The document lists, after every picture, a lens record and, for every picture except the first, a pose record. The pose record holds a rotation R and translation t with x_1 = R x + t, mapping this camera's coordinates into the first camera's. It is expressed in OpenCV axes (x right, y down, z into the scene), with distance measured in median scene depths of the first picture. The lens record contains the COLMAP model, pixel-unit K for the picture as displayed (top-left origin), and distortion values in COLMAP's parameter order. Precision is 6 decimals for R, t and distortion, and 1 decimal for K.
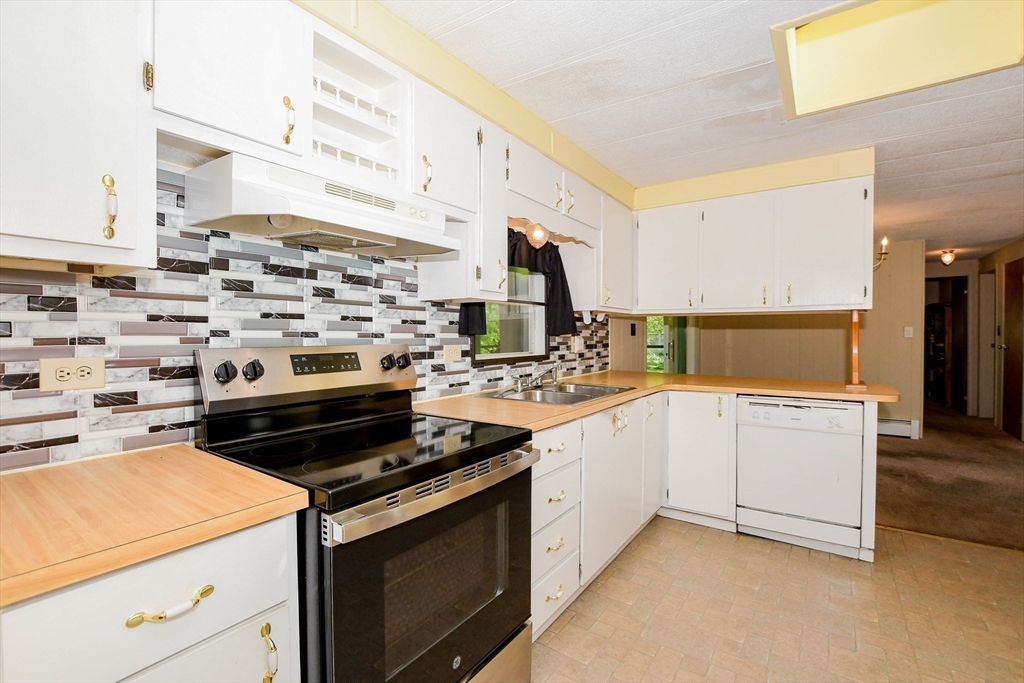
lens RADIAL K [[452.4, 0, 503.0], [0, 452.4, 341.8], [0, 0, 1]] dist [-0.030879, 0.004785]
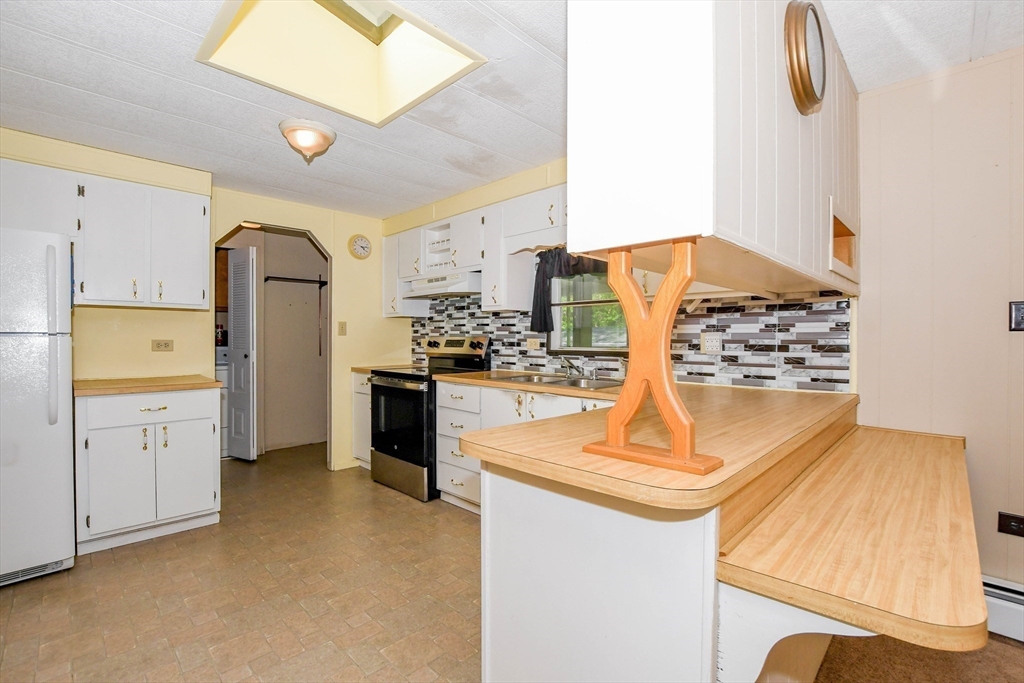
lens RADIAL K [[452.4, 0, 508.0], [0, 452.4, 342.7], [0, 0, 1]] dist [-0.030879, 0.004785]
pose [[-0.150375, 0.006349, -0.988609, 1.754612], [-0.022168, 0.999706, 0.009793, 0.009585], [0.988380, 0.023388, -0.150190, 1.420764]]
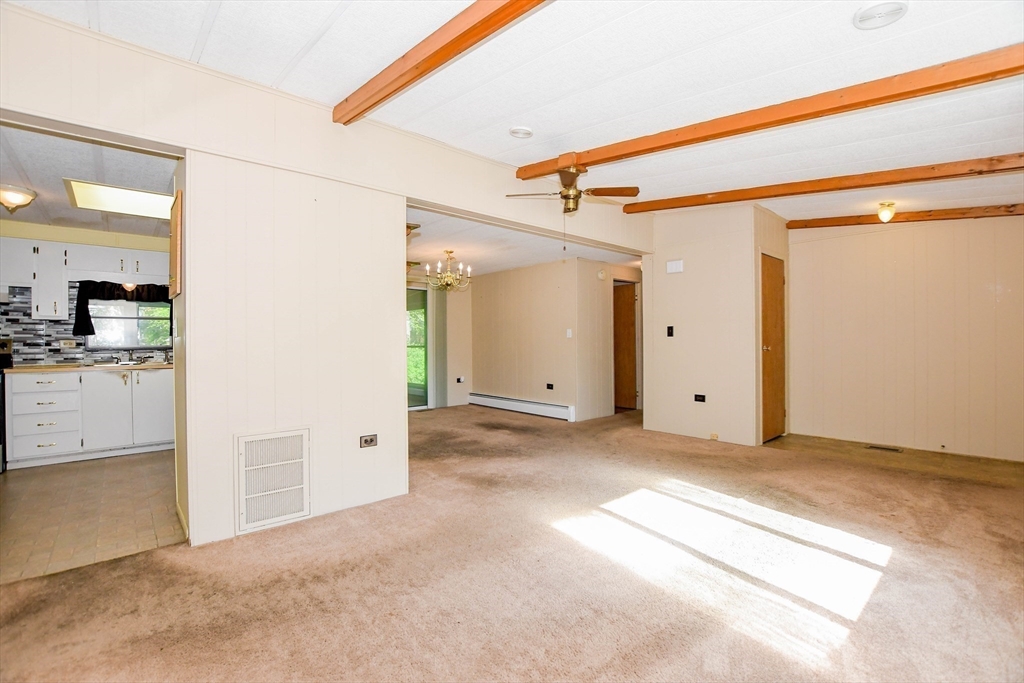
lens RADIAL K [[452.4, 0, 507.0], [0, 452.4, 335.6], [0, 0, 1]] dist [-0.030879, 0.004785]
pose [[0.975513, -0.000590, -0.219942, 2.939504], [-0.003173, 0.999855, -0.016754, 0.018107], [0.219920, 0.017042, 0.975369, -0.711060]]
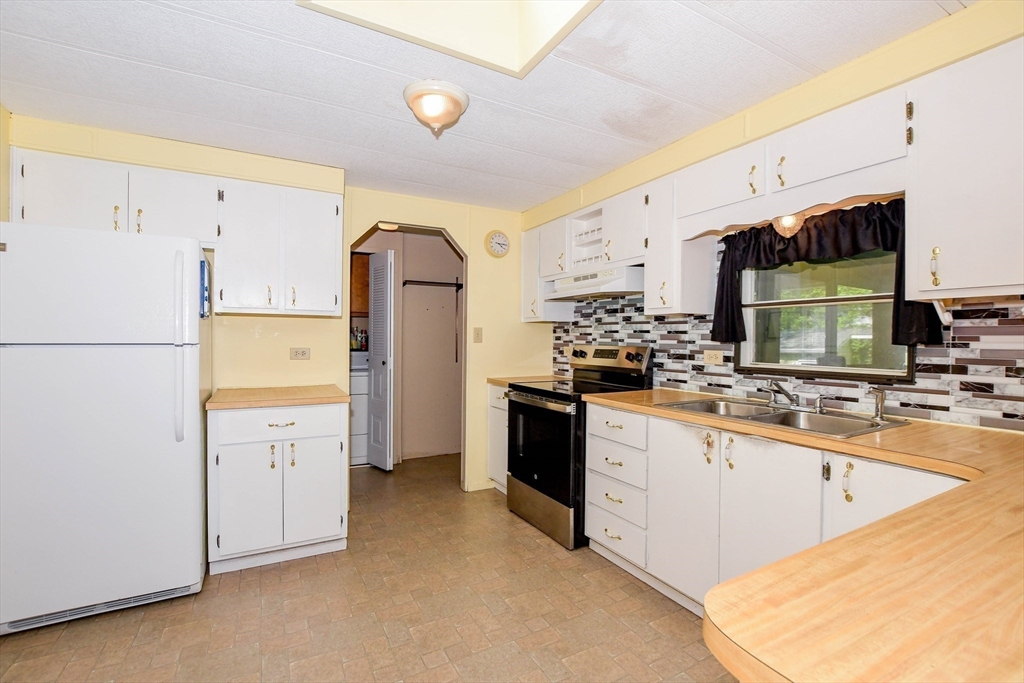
lens RADIAL K [[452.4, 0, 509.3], [0, 452.4, 342.6], [0, 0, 1]] dist [-0.030879, 0.004785]
pose [[-0.427758, 0.000696, -0.903893, 1.437073], [-0.027144, 0.999539, 0.013615, -0.018142], [0.903486, 0.030359, -0.427542, 1.263999]]
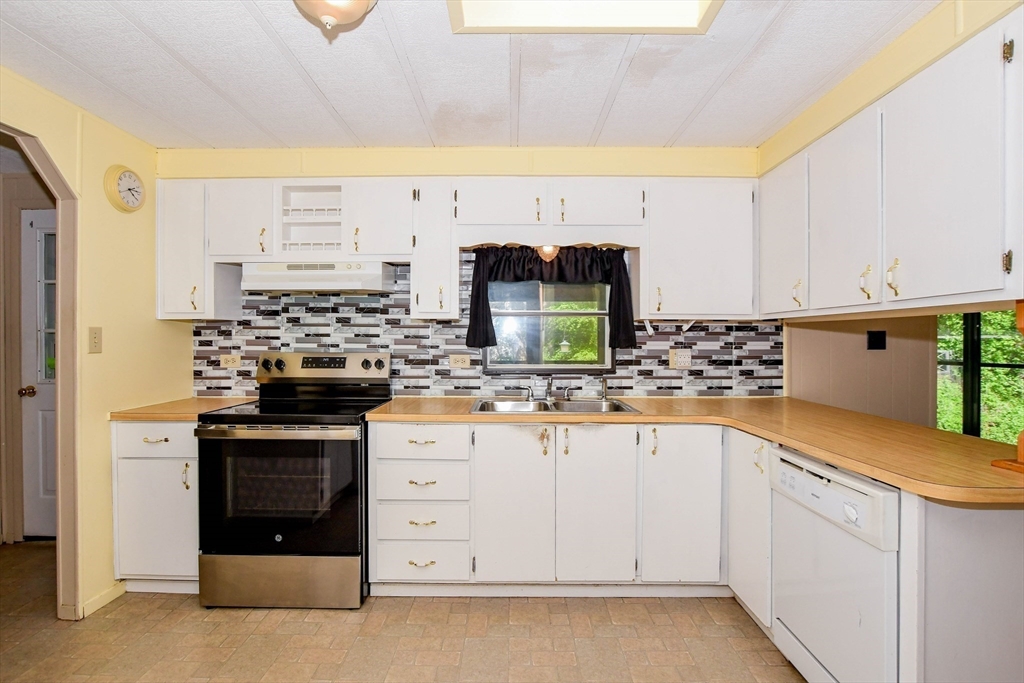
lens RADIAL K [[498.6, 0, 506.4], [0, 498.6, 342.6], [0, 0, 1]] dist [-0.022663, 0.001498]
pose [[0.576845, 0.002089, -0.816851, 1.313233], [-0.016083, 0.999832, -0.008800, -0.019490], [0.816695, 0.018214, 0.576782, 0.405287]]
